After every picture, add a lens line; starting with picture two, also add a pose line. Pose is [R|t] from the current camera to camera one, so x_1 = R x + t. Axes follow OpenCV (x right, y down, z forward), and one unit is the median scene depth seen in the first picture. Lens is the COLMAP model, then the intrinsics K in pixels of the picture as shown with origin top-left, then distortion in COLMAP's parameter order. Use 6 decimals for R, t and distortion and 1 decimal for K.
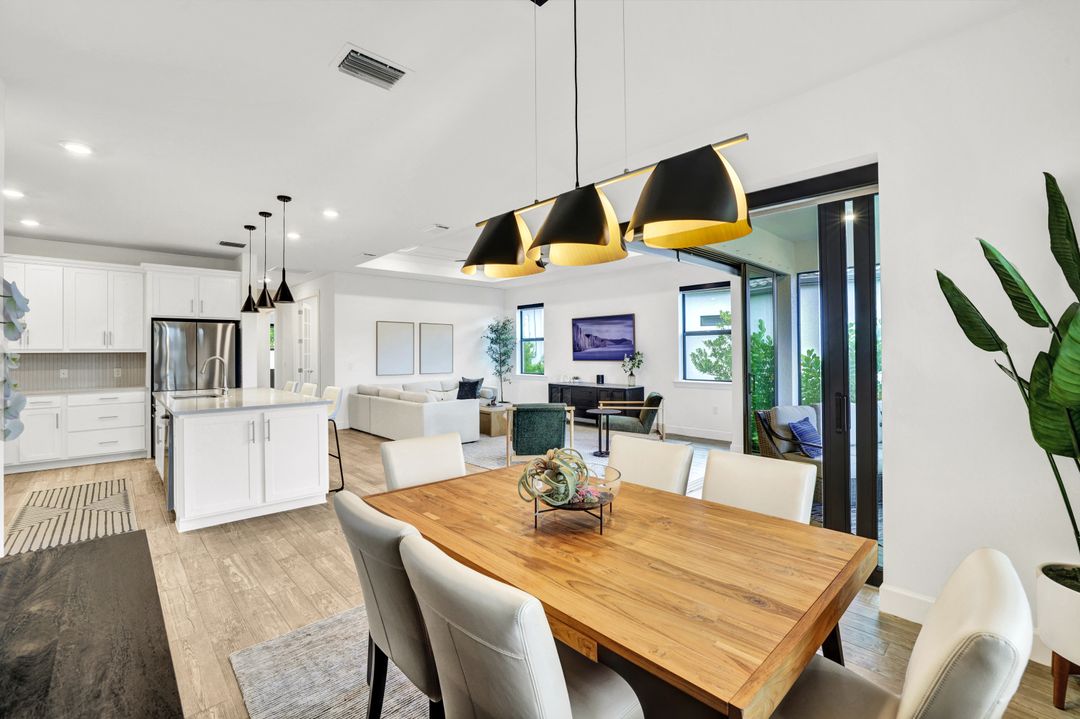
lens RADIAL K [[470.6, 0, 537.2], [0, 470.6, 348.5], [0, 0, 1]] dist [-0.043495, 0.014744]
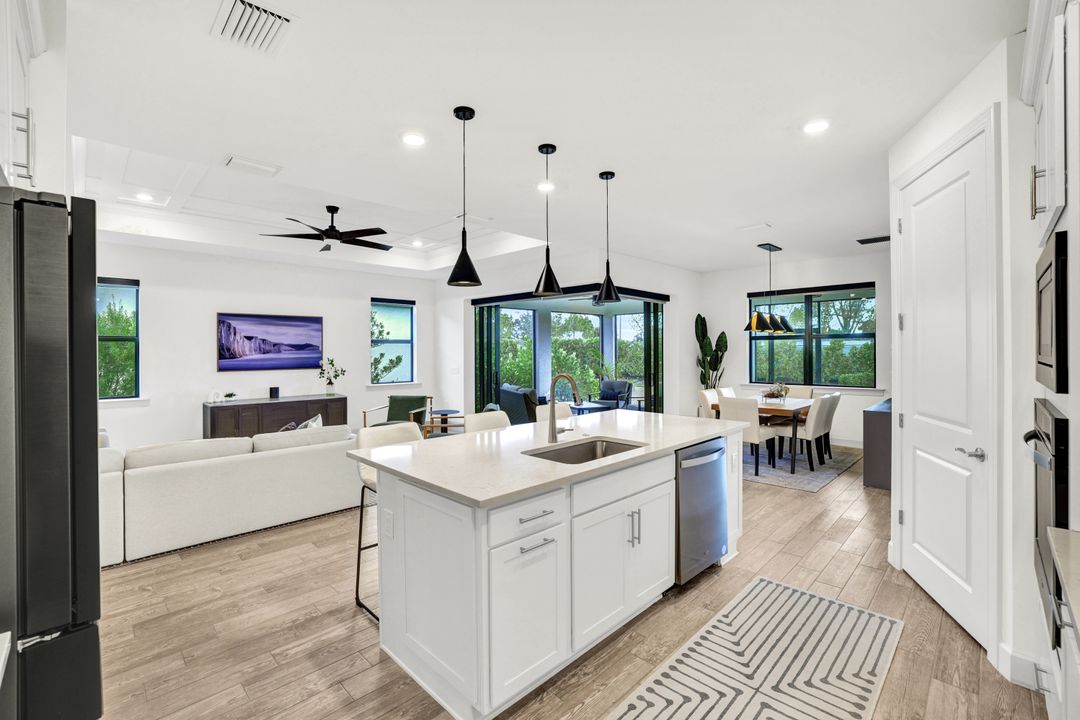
lens RADIAL K [[470.6, 0, 537.2], [0, 470.6, 349.0], [0, 0, 1]] dist [-0.043495, 0.014744]
pose [[-0.031328, 0.010000, 0.999459, -0.715723], [-0.002634, 0.999946, -0.010088, -0.003110], [-0.999506, -0.002949, -0.031300, 0.599604]]
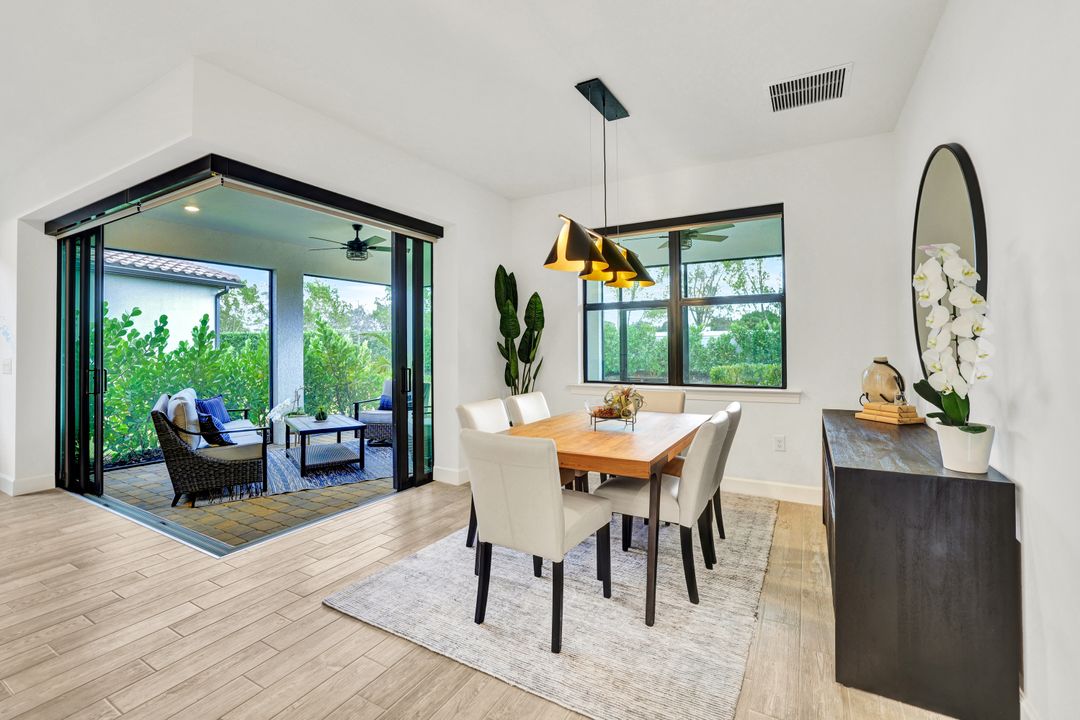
lens RADIAL K [[474.8, 0, 535.4], [0, 474.8, 344.6], [0, 0, 1]] dist [-0.014312, -0.000037]
pose [[-0.287177, 0.011448, 0.957809, -0.309866], [0.004509, 0.999934, -0.010600, 0.014888], [-0.957867, 0.001275, -0.287210, 0.357260]]
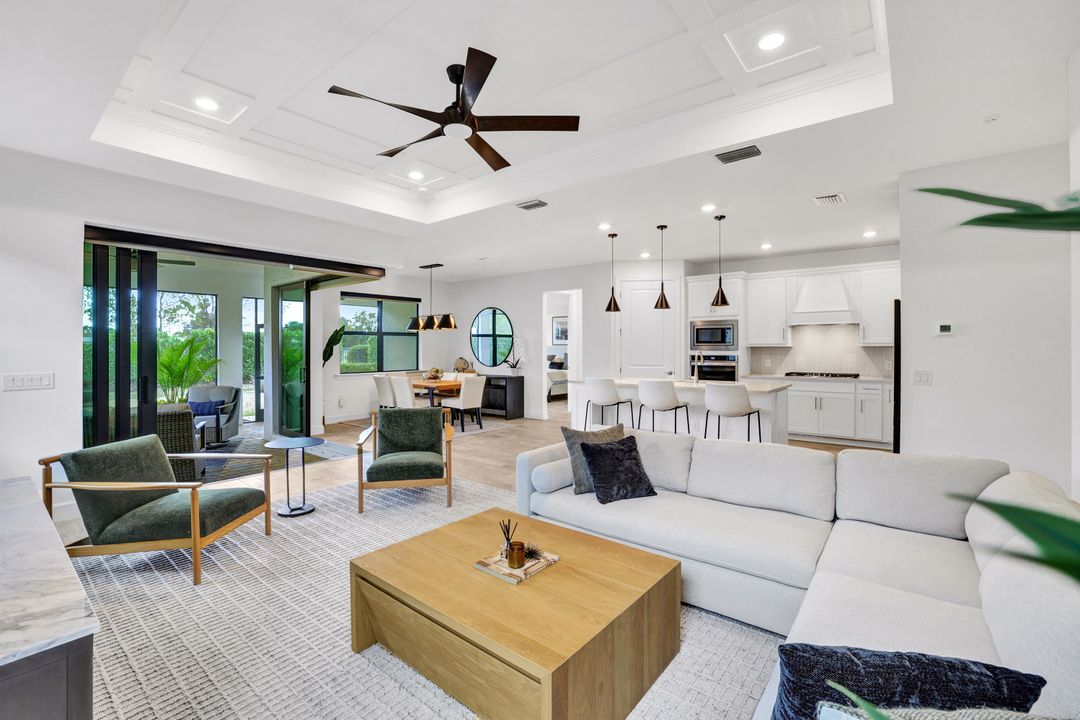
lens RADIAL K [[470.6, 0, 537.2], [0, 470.6, 349.0], [0, 0, 1]] dist [-0.043495, 0.014744]
pose [[-0.991081, 0.007429, -0.133055, -0.068999], [0.008450, 0.999939, -0.007107, 0.011490], [0.132994, -0.008168, -0.991083, 1.226814]]
